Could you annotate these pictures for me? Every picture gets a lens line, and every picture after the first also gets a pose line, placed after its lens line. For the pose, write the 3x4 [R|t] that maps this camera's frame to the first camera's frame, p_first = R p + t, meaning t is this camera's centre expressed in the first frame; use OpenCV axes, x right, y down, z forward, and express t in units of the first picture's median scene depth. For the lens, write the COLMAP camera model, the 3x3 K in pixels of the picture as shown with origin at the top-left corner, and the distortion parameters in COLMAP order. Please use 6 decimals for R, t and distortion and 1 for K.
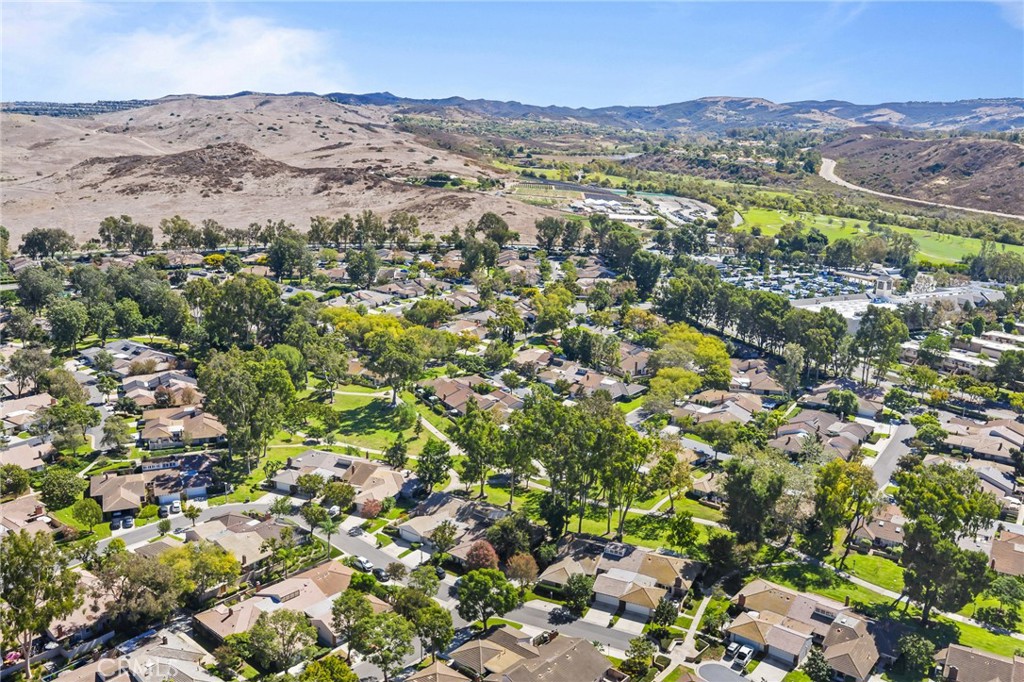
lens RADIAL K [[845.5, 0, 512.0], [0, 845.5, 341.0], [0, 0, 1]] dist [0.013502, -0.009056]
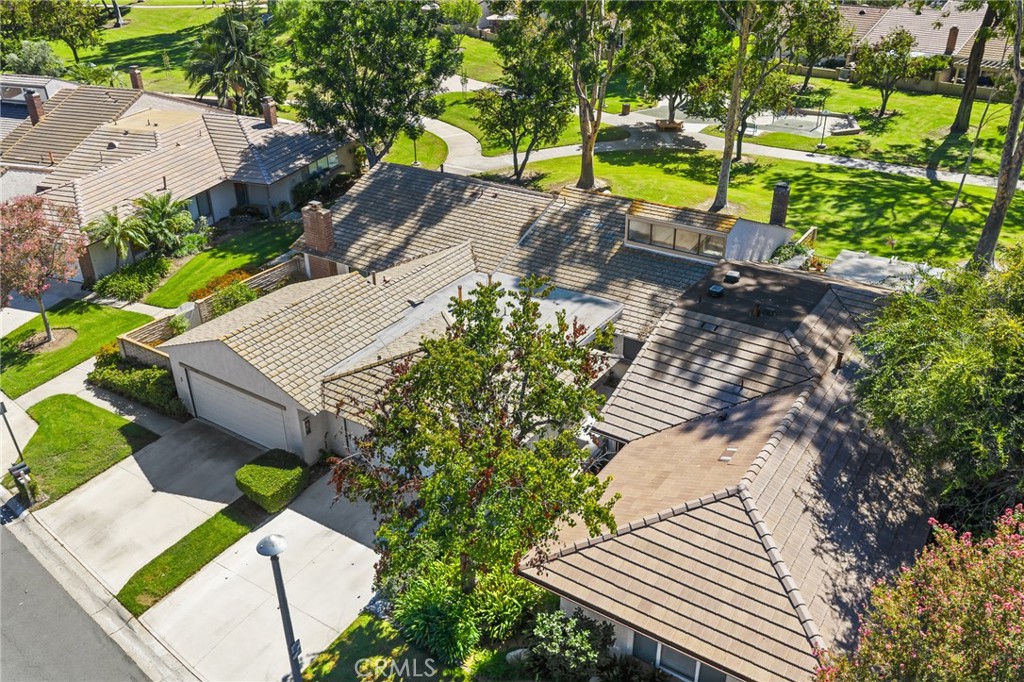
lens RADIAL K [[845.5, 0, 512.0], [0, 845.5, 341.0], [0, 0, 1]] dist [0.013502, -0.009056]
pose [[0.997215, -0.069874, 0.026089, -0.071095], [0.060735, 0.963766, 0.259742, 0.172645], [-0.043293, -0.257434, 0.965326, 0.807380]]
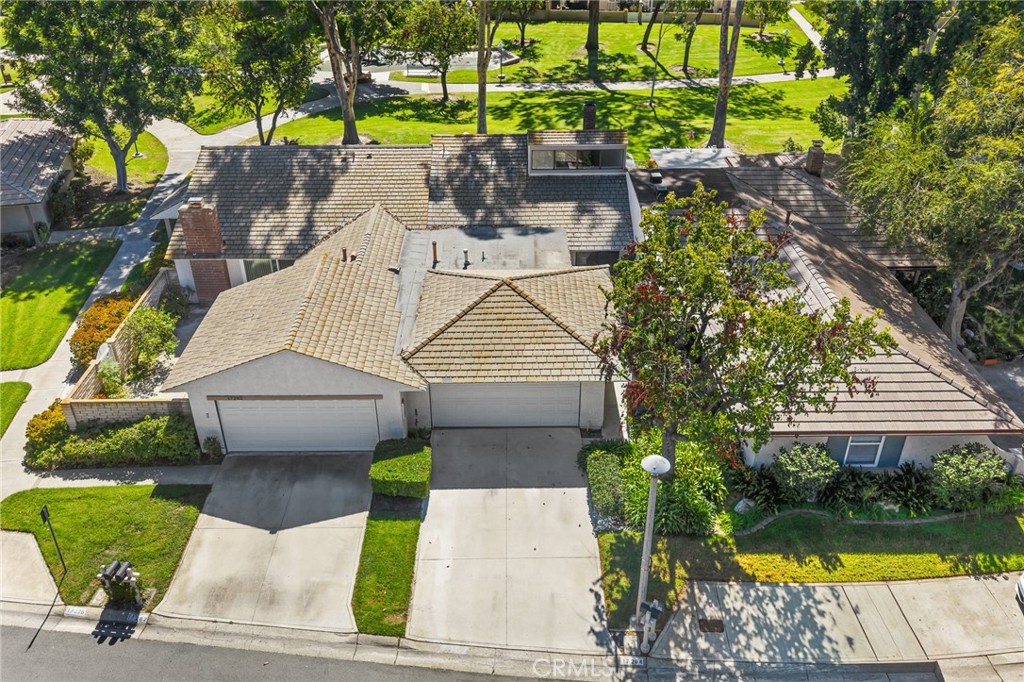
lens RADIAL K [[845.5, 0, 512.0], [0, 845.5, 341.0], [0, 0, 1]] dist [0.013502, -0.009056]
pose [[0.794493, -0.348914, 0.497032, -0.147670], [0.173920, 0.914914, 0.364258, 0.165251], [-0.581836, -0.202956, 0.787576, 0.825819]]
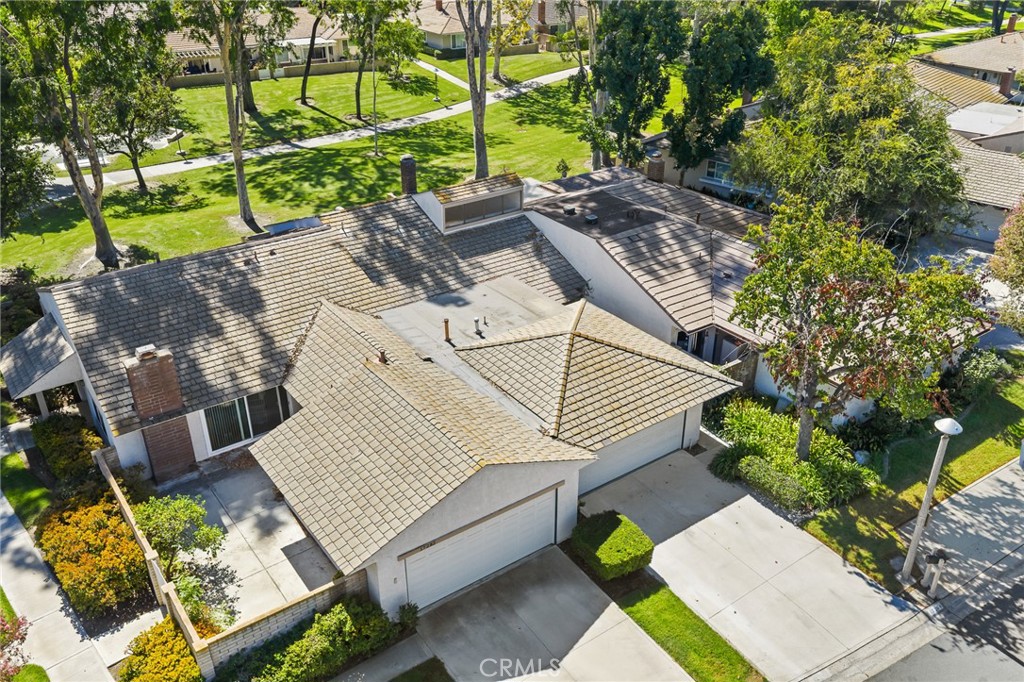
lens RADIAL K [[848.9, 0, 512.0], [0, 848.9, 341.0], [0, 0, 1]] dist [0.001766, -0.002551]
pose [[0.304199, -0.487147, 0.818627, -0.190914], [0.235074, 0.871165, 0.431058, 0.146878], [-0.923148, 0.061311, 0.379524, 0.895375]]
